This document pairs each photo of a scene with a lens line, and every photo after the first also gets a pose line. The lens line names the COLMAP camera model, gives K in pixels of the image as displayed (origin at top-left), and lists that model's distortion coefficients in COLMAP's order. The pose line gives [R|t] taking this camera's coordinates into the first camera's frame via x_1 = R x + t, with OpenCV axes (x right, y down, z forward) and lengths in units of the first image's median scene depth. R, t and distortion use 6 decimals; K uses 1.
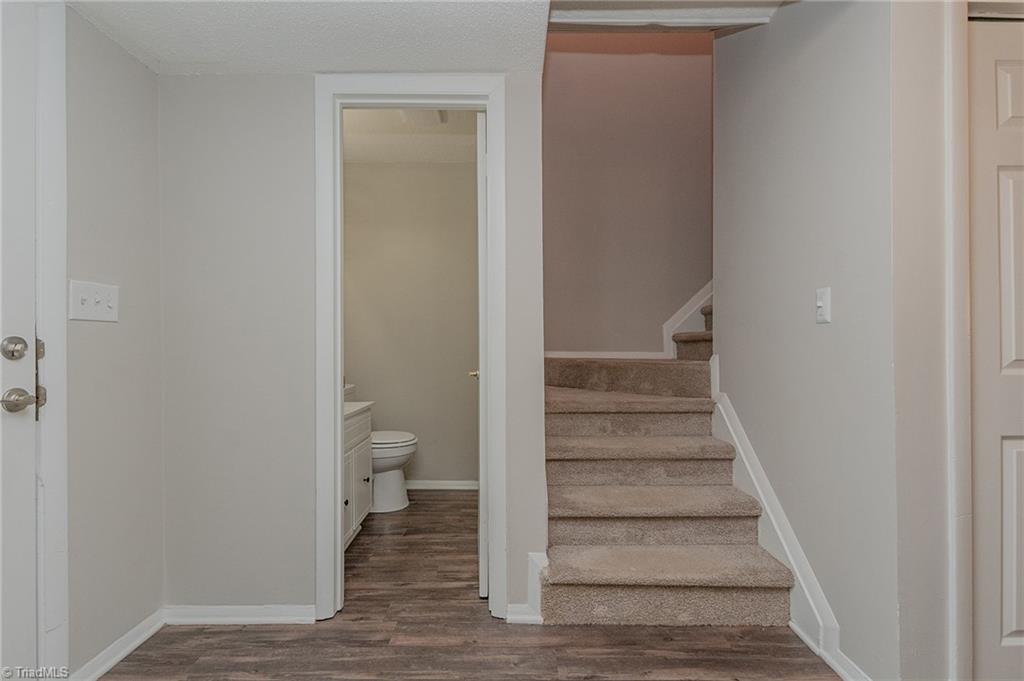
lens RADIAL K [[460.5, 0, 512.3], [0, 460.5, 346.0], [0, 0, 1]] dist [0.004760, -0.002255]
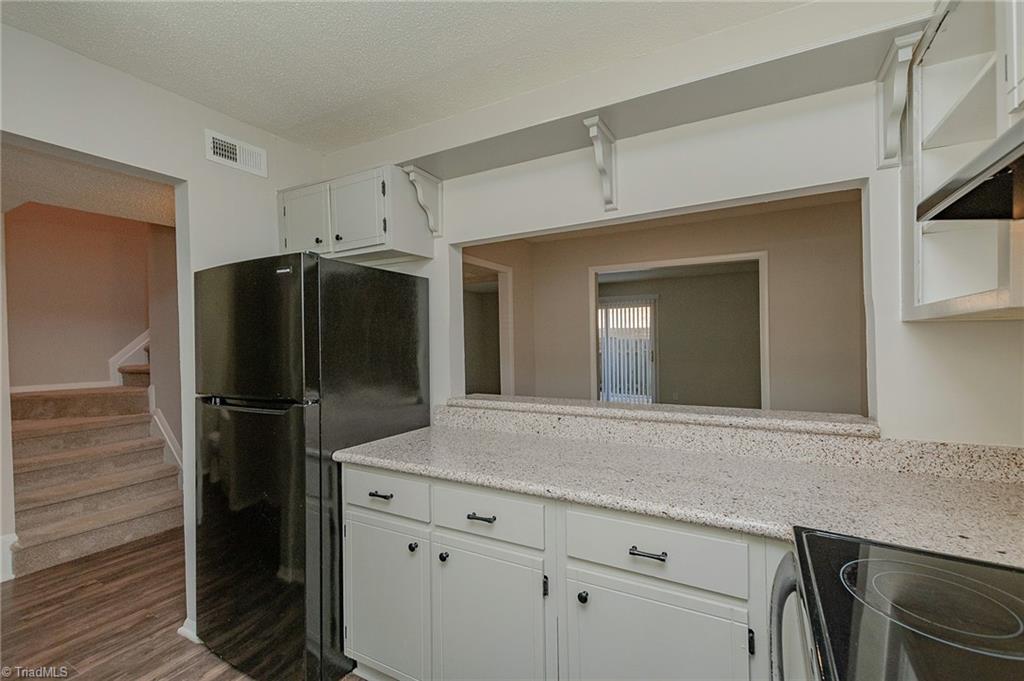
lens RADIAL K [[460.5, 0, 524.9], [0, 460.5, 340.9], [0, 0, 1]] dist [0.004760, -0.002255]
pose [[0.494231, -0.013789, 0.869221, -0.392966], [0.014629, 0.999865, 0.007543, -0.162924], [-0.869207, 0.008988, 0.494366, -1.166079]]
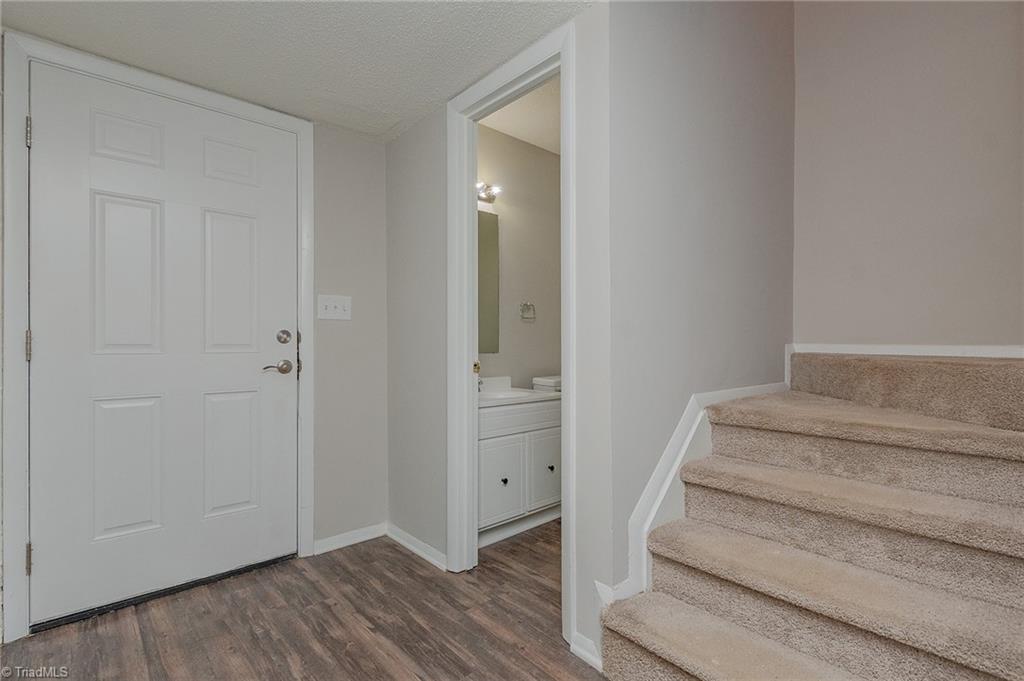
lens RADIAL K [[486.5, 0, 512.0], [0, 486.5, 343.9], [0, 0, 1]] dist [0.018838, -0.000950]
pose [[0.656461, 0.000254, -0.754360, 0.572063], [-0.001591, 0.999998, -0.001047, 0.021351], [0.754358, 0.001888, 0.656460, 0.288647]]
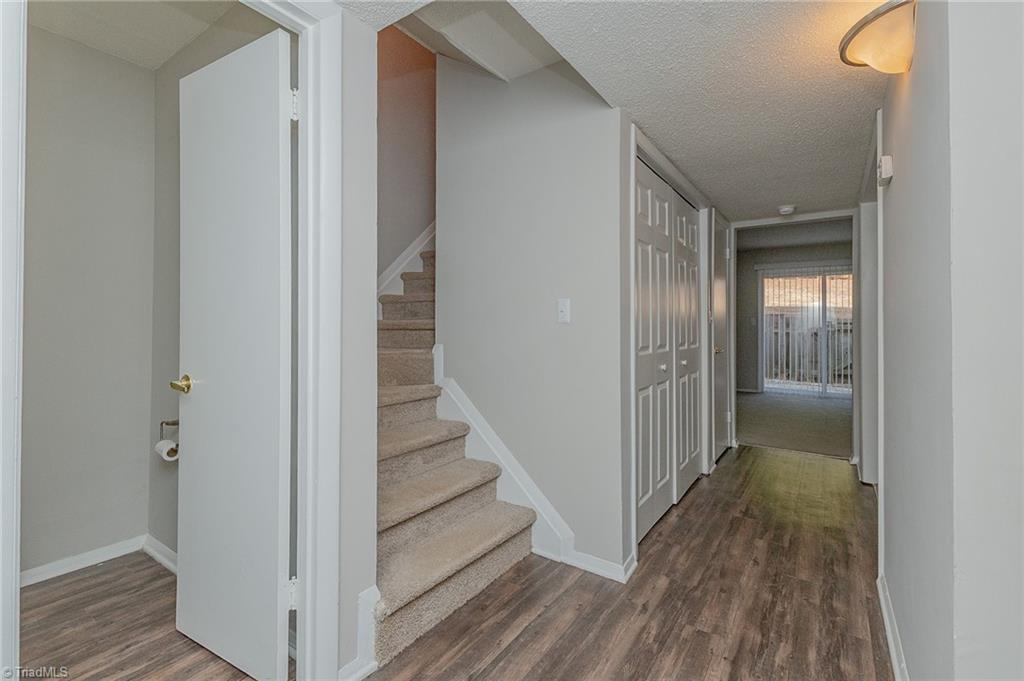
lens RADIAL K [[460.5, 0, 523.1], [0, 460.5, 318.6], [0, 0, 1]] dist [0.004760, -0.002255]
pose [[0.551449, 0.009335, 0.834156, -0.481221], [-0.004577, 0.999956, -0.008166, -0.044637], [-0.834196, 0.000685, 0.551468, 0.277193]]
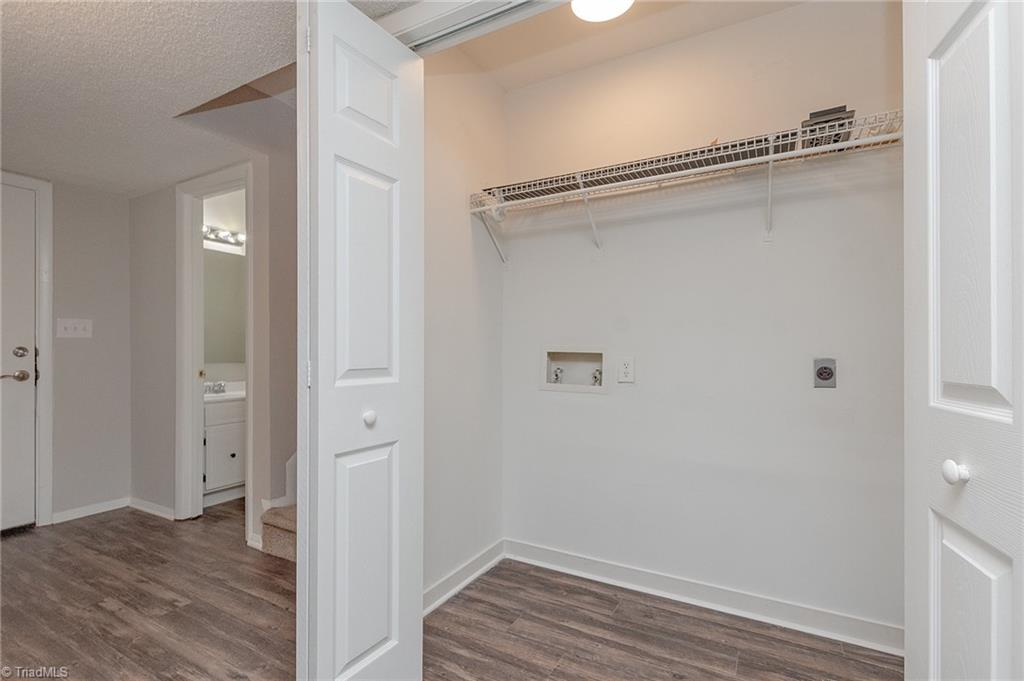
lens RADIAL K [[460.5, 0, 531.1], [0, 460.5, 350.8], [0, 0, 1]] dist [0.004760, -0.002255]
pose [[0.886555, 0.007973, -0.462555, 1.346100], [-0.007963, 0.999966, 0.001973, -0.015237], [0.462555, 0.001934, 0.886589, 0.121661]]
